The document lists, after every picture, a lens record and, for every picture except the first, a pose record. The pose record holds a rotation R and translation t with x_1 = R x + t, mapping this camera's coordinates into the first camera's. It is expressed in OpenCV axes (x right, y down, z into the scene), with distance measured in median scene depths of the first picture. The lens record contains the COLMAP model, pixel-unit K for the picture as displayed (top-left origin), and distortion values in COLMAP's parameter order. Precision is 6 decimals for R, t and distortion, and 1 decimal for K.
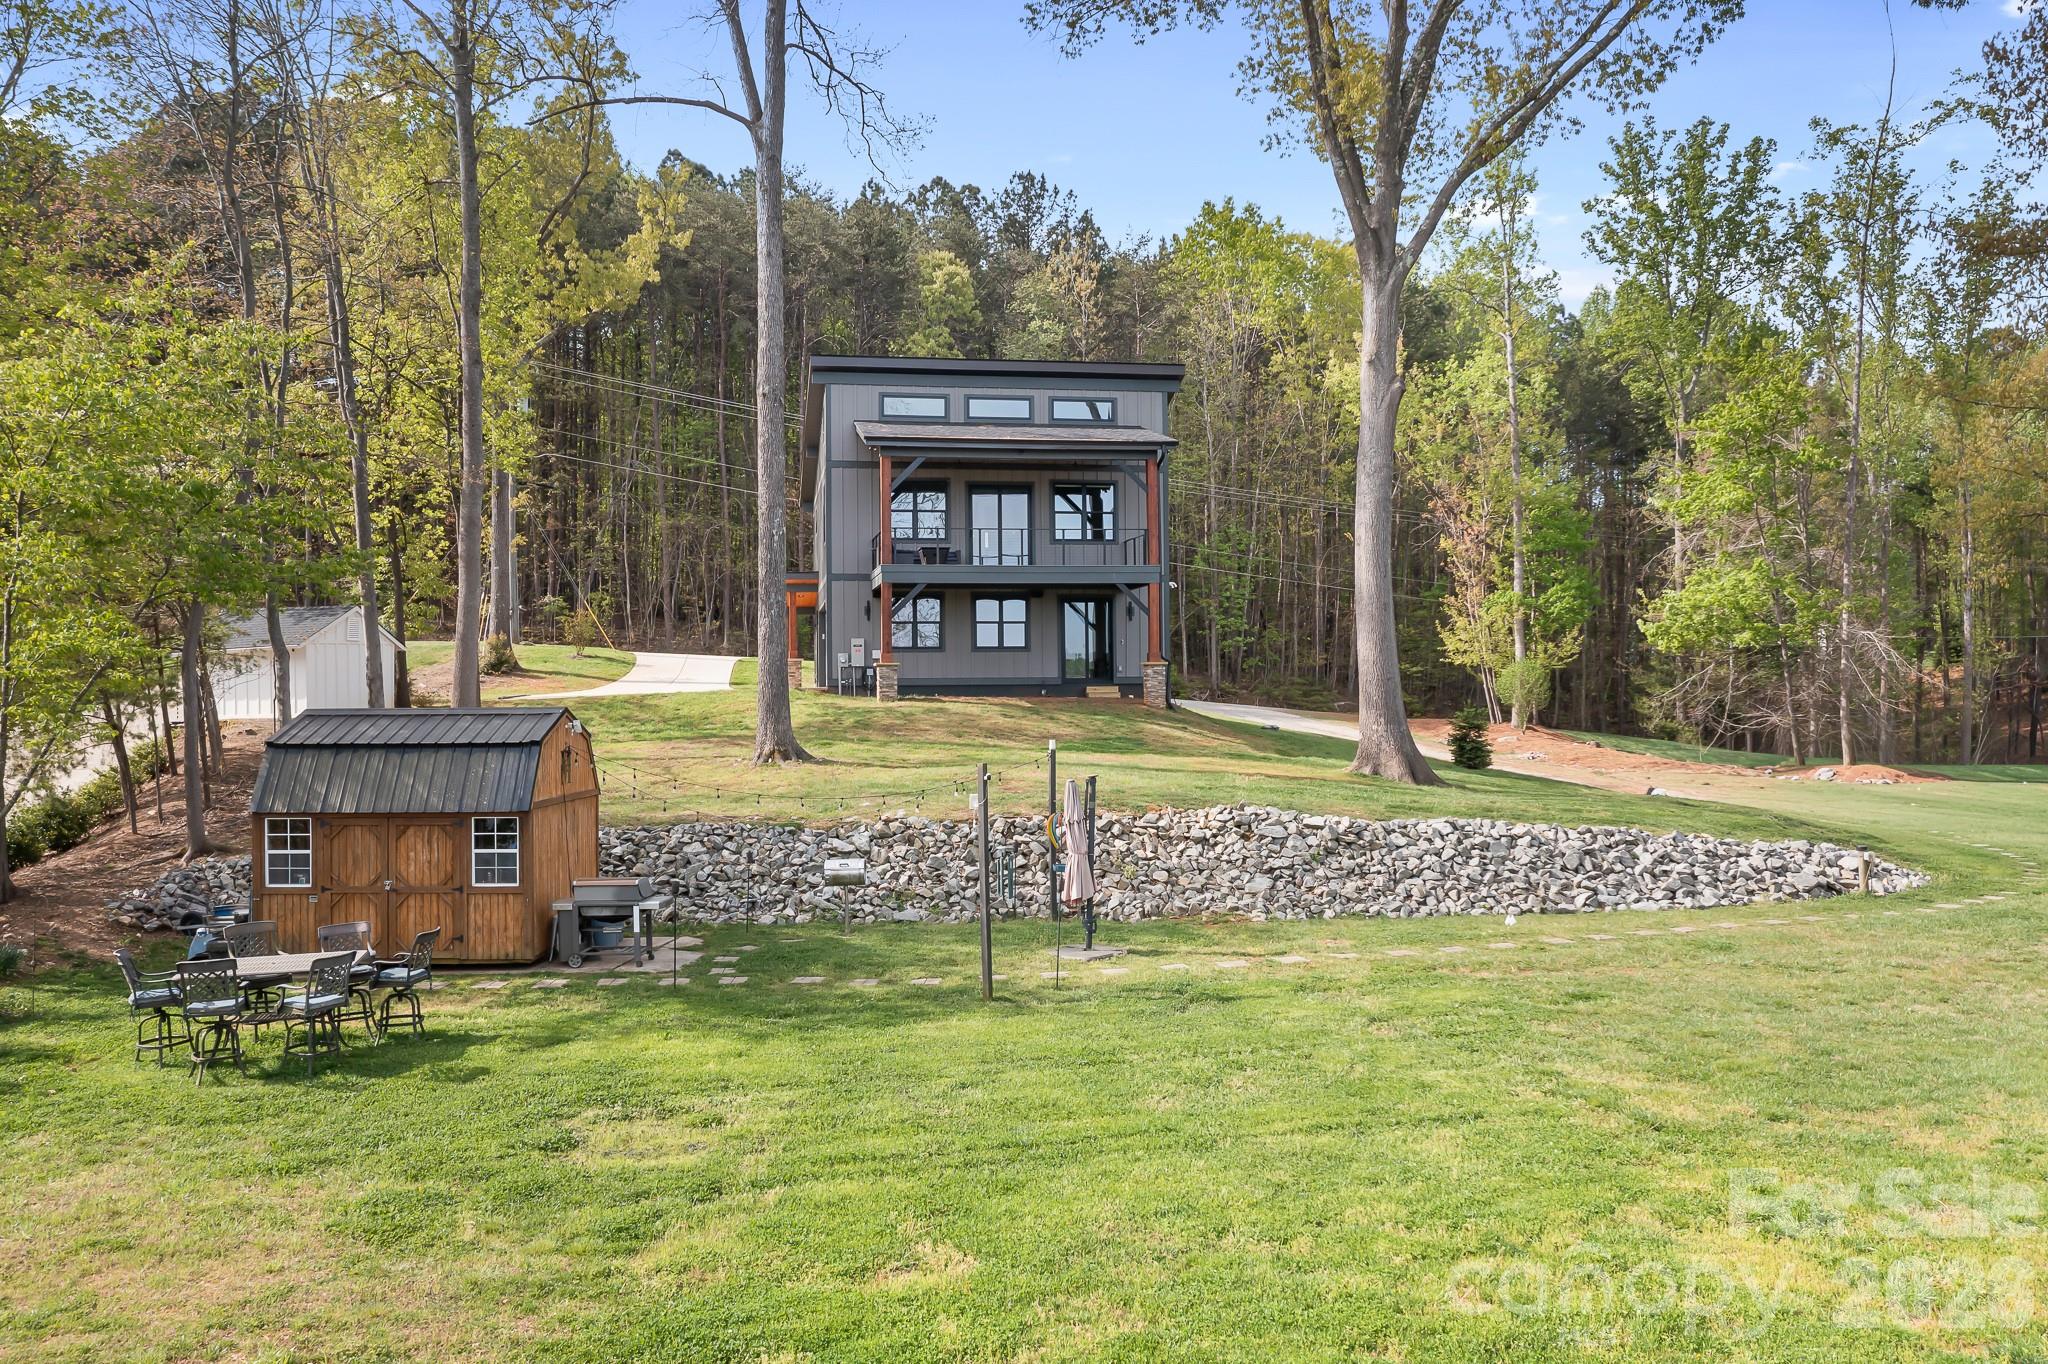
lens RADIAL K [[1629.0, 0, 1023.0], [0, 1629.0, 658.6], [0, 0, 1]] dist [-0.002495, 0.002809]
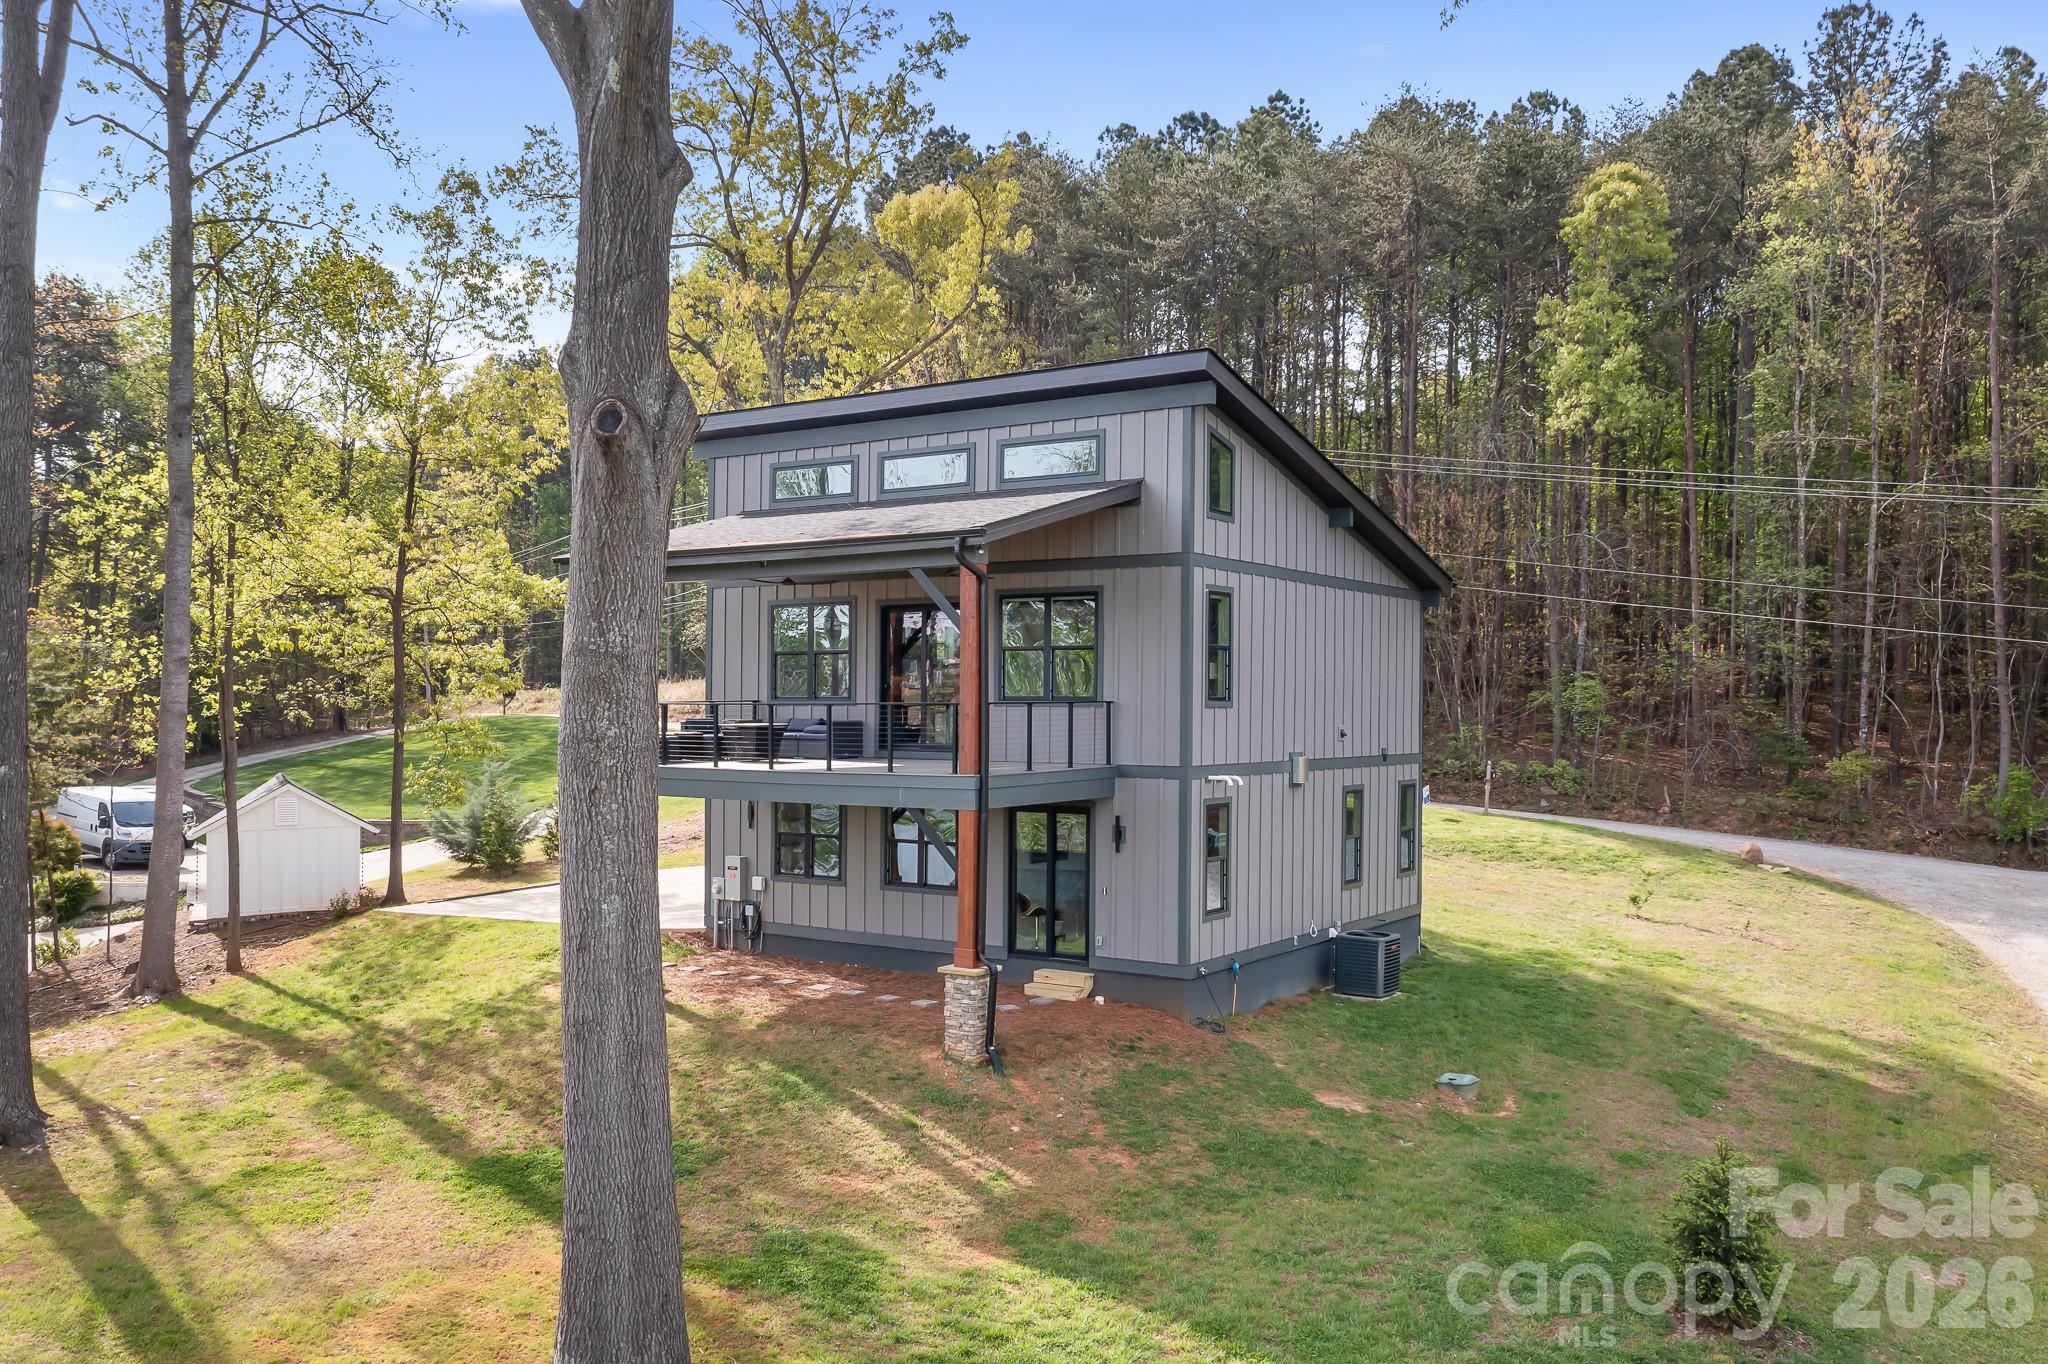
lens RADIAL K [[1668.8, 0, 1065.4], [0, 1668.8, 684.7], [0, 0, 1]] dist [-0.028139, -0.001692]
pose [[0.731129, 0.003585, -0.682230, 0.425998], [0.009201, 0.999843, 0.015114, -0.086059], [0.682178, -0.017327, 0.730981, 0.598675]]
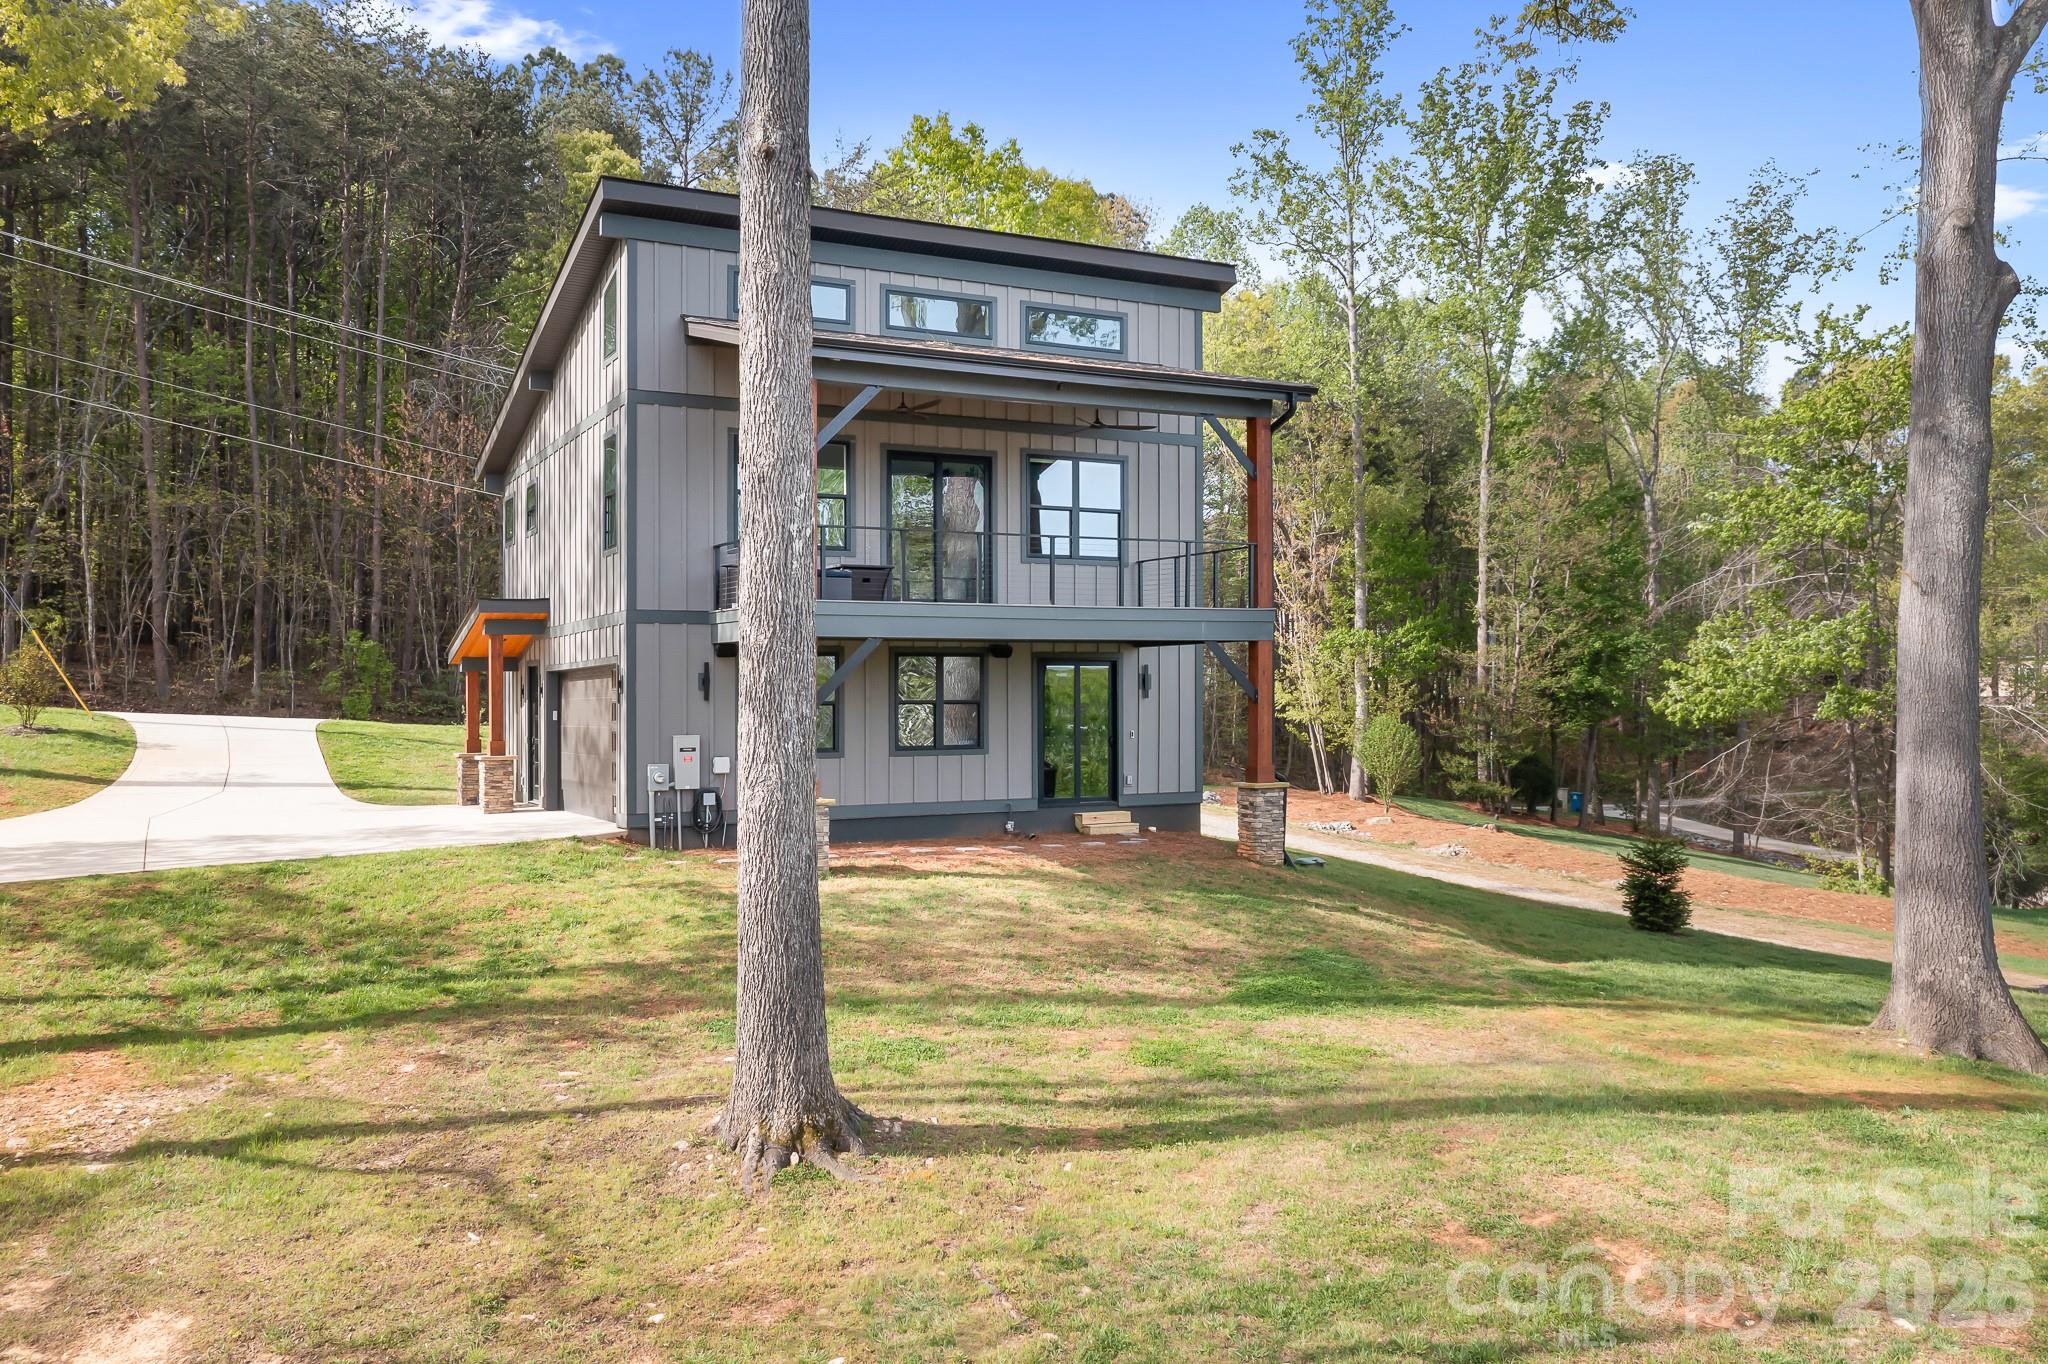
lens RADIAL K [[1641.7, 0, 1049.0], [0, 1641.7, 694.3], [0, 0, 1]] dist [-0.024853, -0.008185]
pose [[0.946181, 0.000183, 0.323638, -0.157660], [-0.006255, 0.999823, 0.017722, -0.034723], [-0.323577, -0.018793, 0.946015, 0.455091]]
